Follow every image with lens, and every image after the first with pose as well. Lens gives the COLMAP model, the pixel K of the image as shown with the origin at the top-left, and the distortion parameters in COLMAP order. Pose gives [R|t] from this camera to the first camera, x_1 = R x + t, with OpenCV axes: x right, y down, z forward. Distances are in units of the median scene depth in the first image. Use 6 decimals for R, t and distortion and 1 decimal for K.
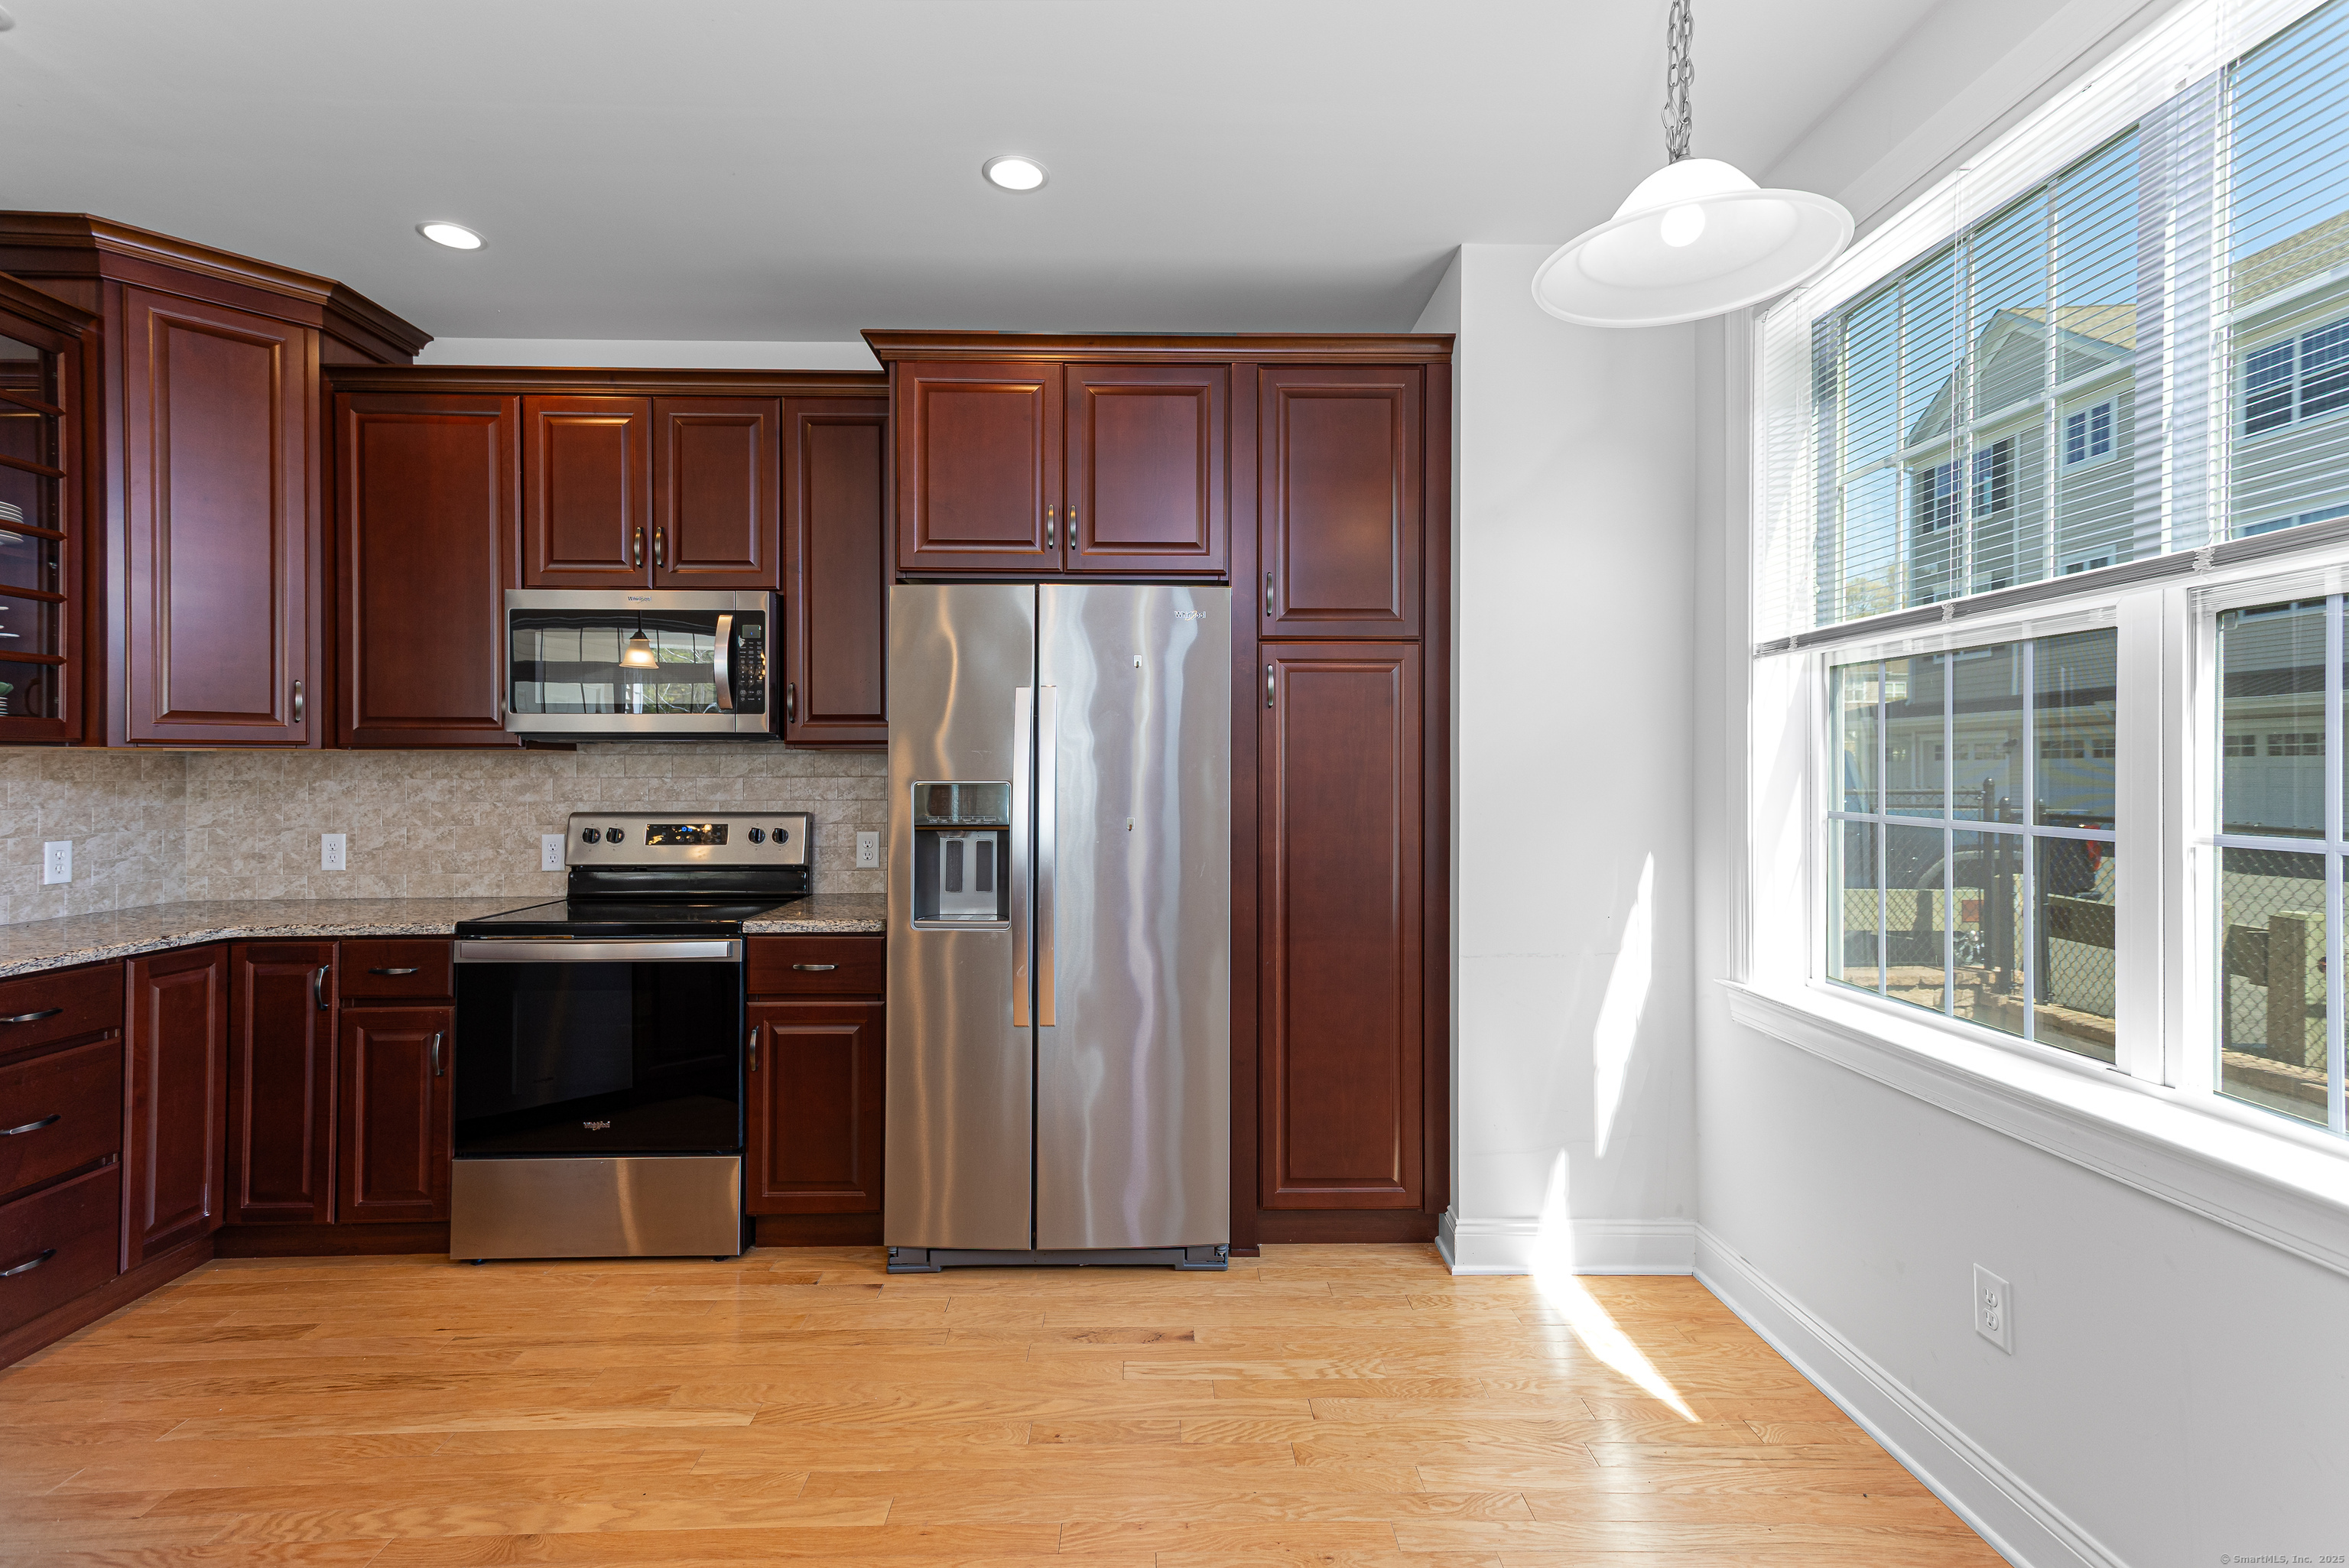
lens RADIAL K [[1101.5, 0, 1183.7], [0, 1101.5, 776.2], [0, 0, 1]] dist [0.005323, 0.000338]
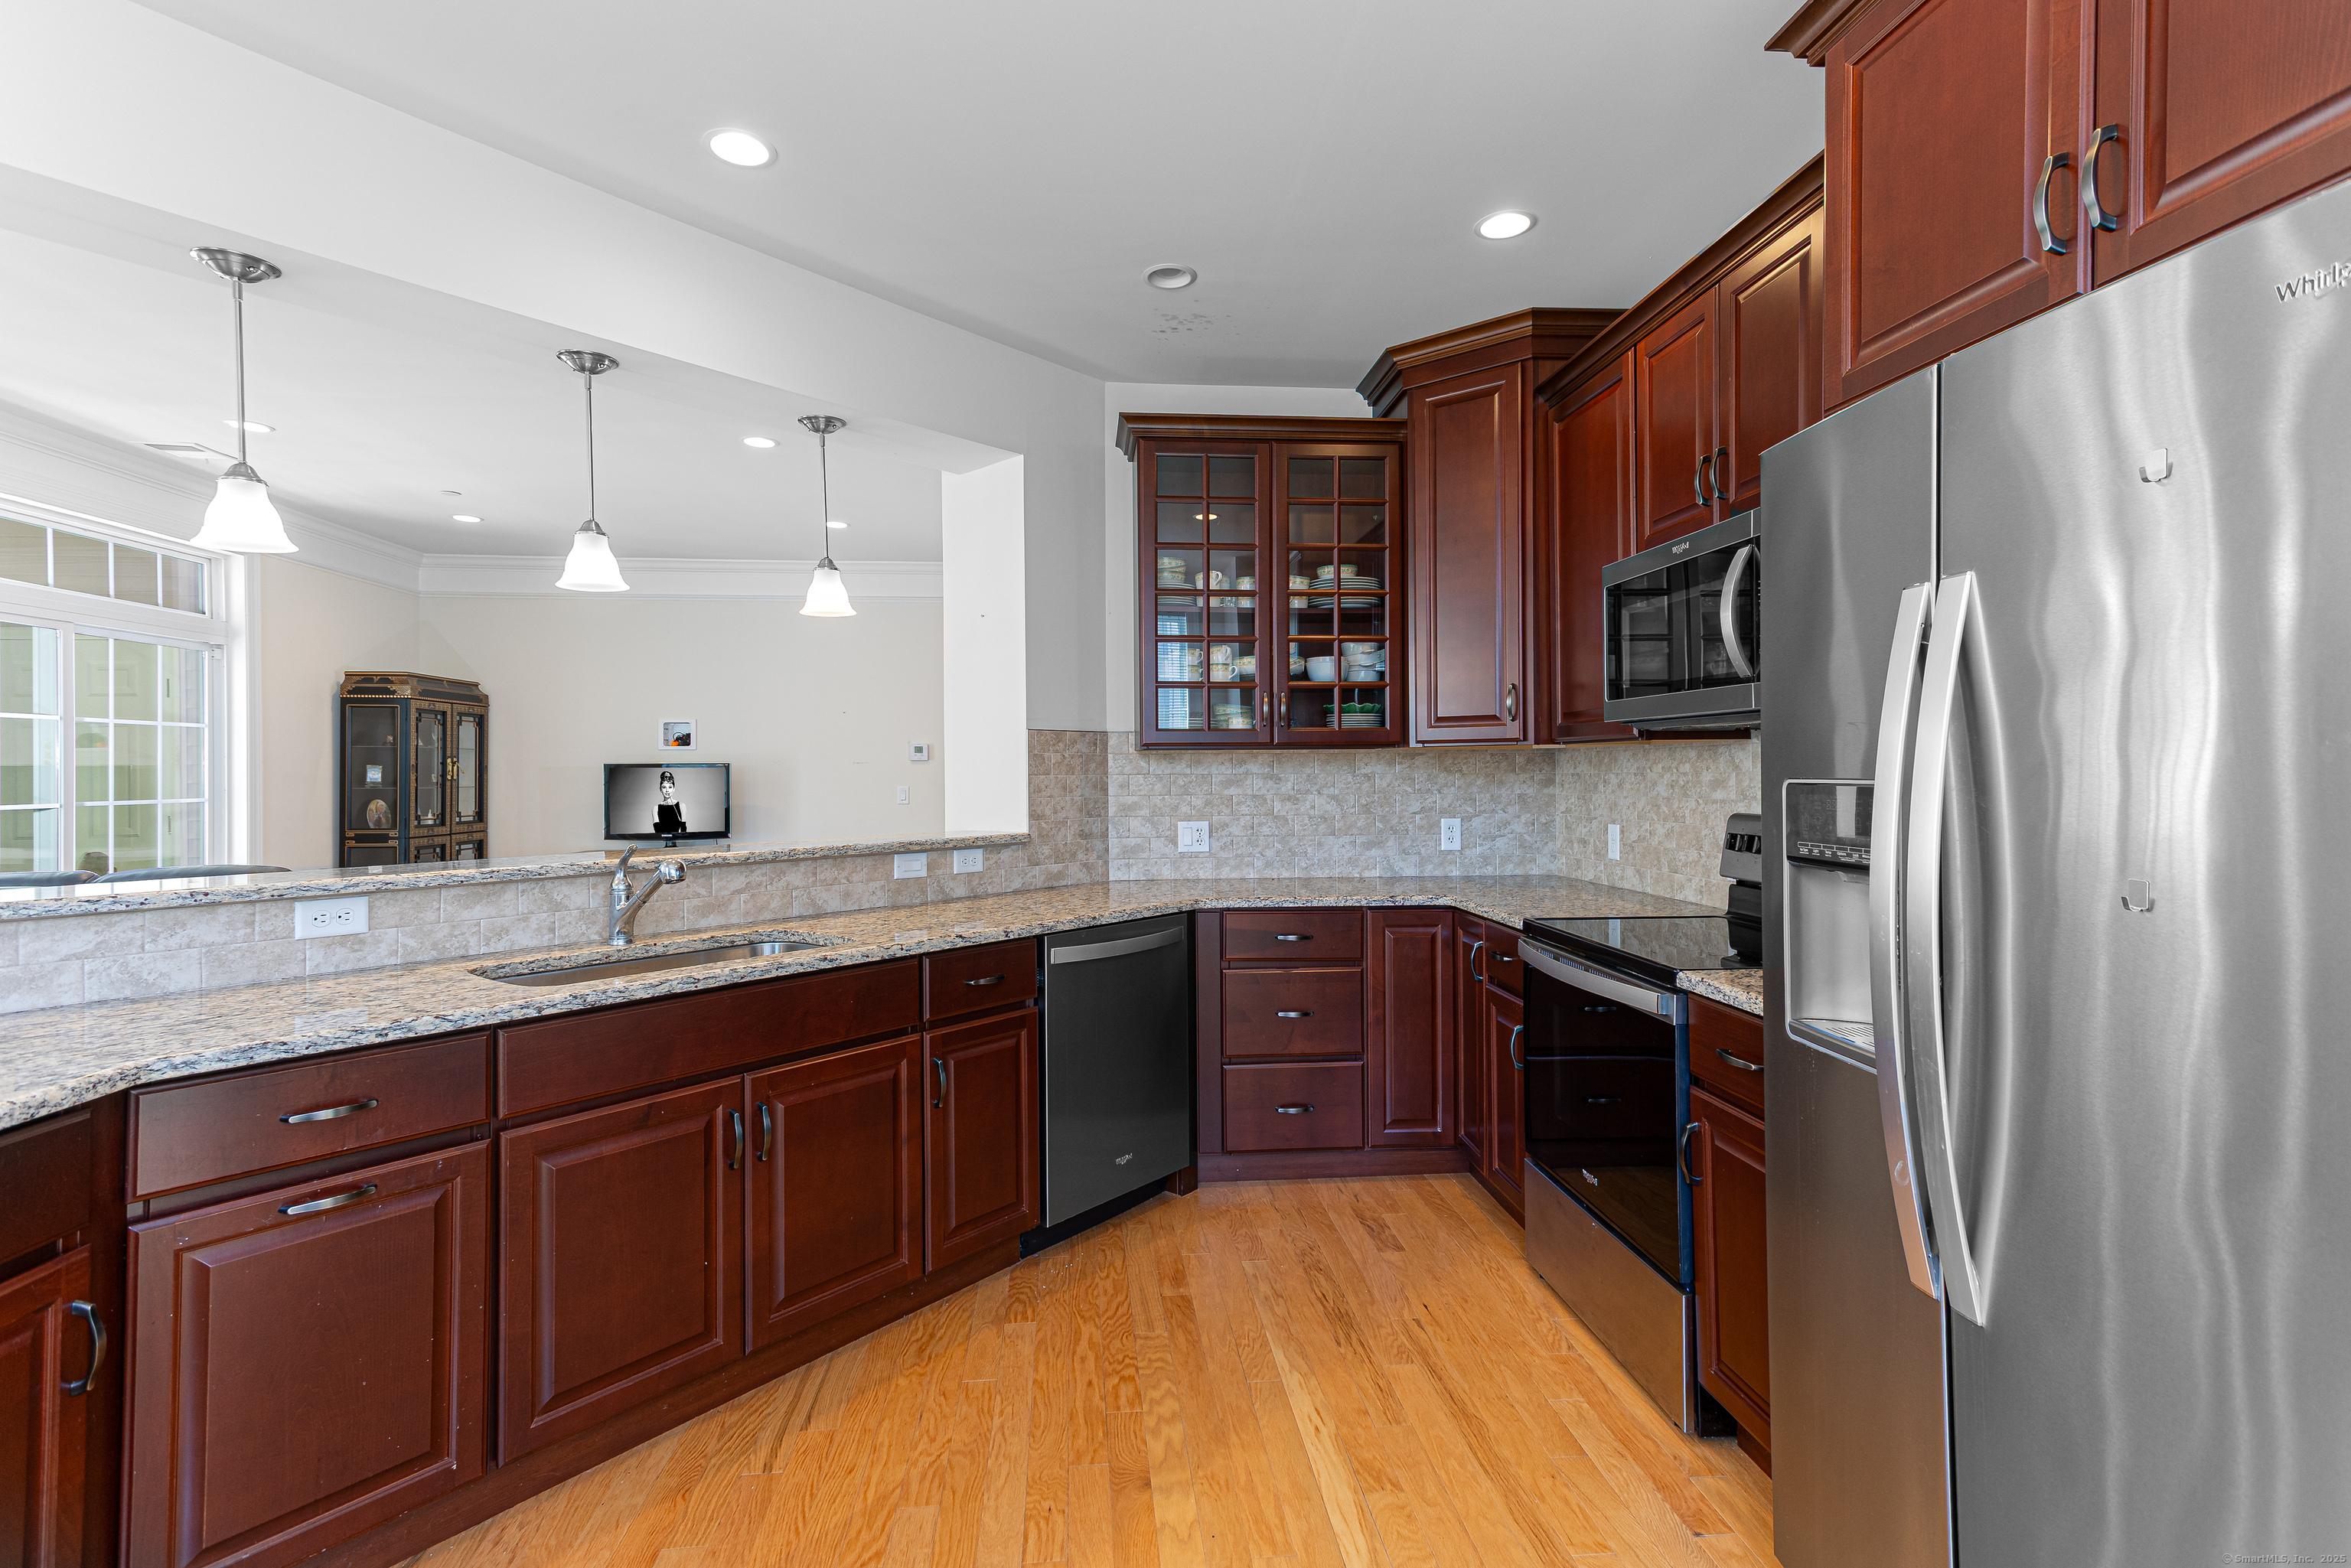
lens RADIAL K [[1102.5, 0, 1169.3], [0, 1102.5, 770.8], [0, 0, 1]] dist [0.005323, 0.000338]
pose [[0.045371, 0.001403, -0.998969, 0.308251], [0.000505, 0.999999, 0.001427, -0.000442], [0.998970, -0.000569, 0.045370, 0.637552]]
